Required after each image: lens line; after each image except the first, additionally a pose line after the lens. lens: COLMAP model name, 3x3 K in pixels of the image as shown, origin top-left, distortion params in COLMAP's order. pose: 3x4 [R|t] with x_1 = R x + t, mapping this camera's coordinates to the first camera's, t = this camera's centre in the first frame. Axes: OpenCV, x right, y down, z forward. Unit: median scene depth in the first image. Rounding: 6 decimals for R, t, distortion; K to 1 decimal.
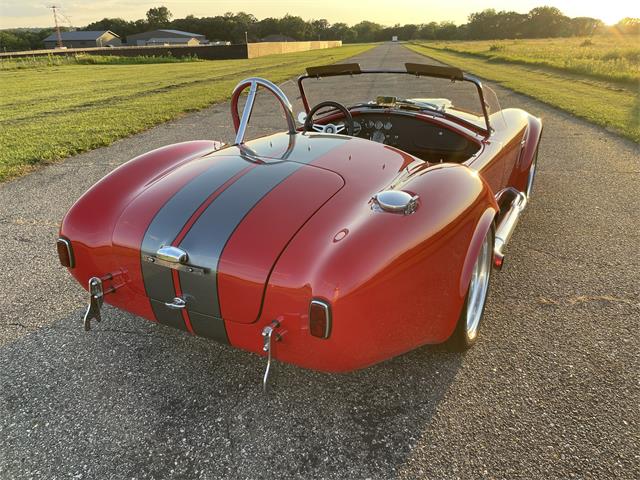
lens RADIAL K [[502.1, 0, 320.0], [0, 502.1, 240.0], [0, 0, 1]] dist [0.071248, -0.102661]
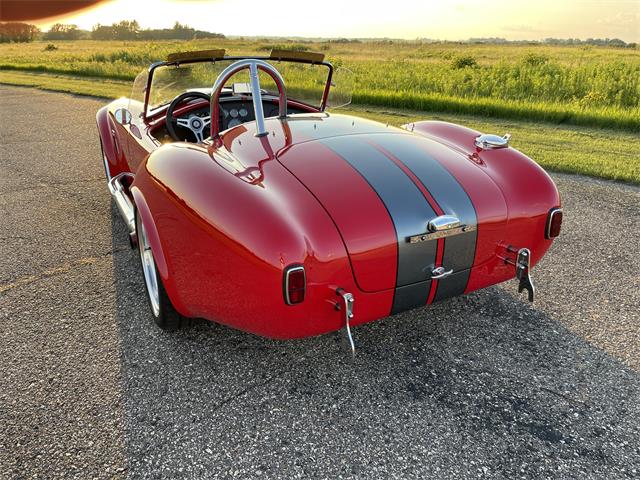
lens RADIAL K [[502.1, 0, 320.0], [0, 502.1, 240.0], [0, 0, 1]] dist [0.071248, -0.102661]
pose [[0.531559, -0.286132, 0.797229, -0.692336], [0.296657, 0.944490, 0.141187, -0.086768], [-0.793373, 0.161454, 0.586935, 0.341039]]
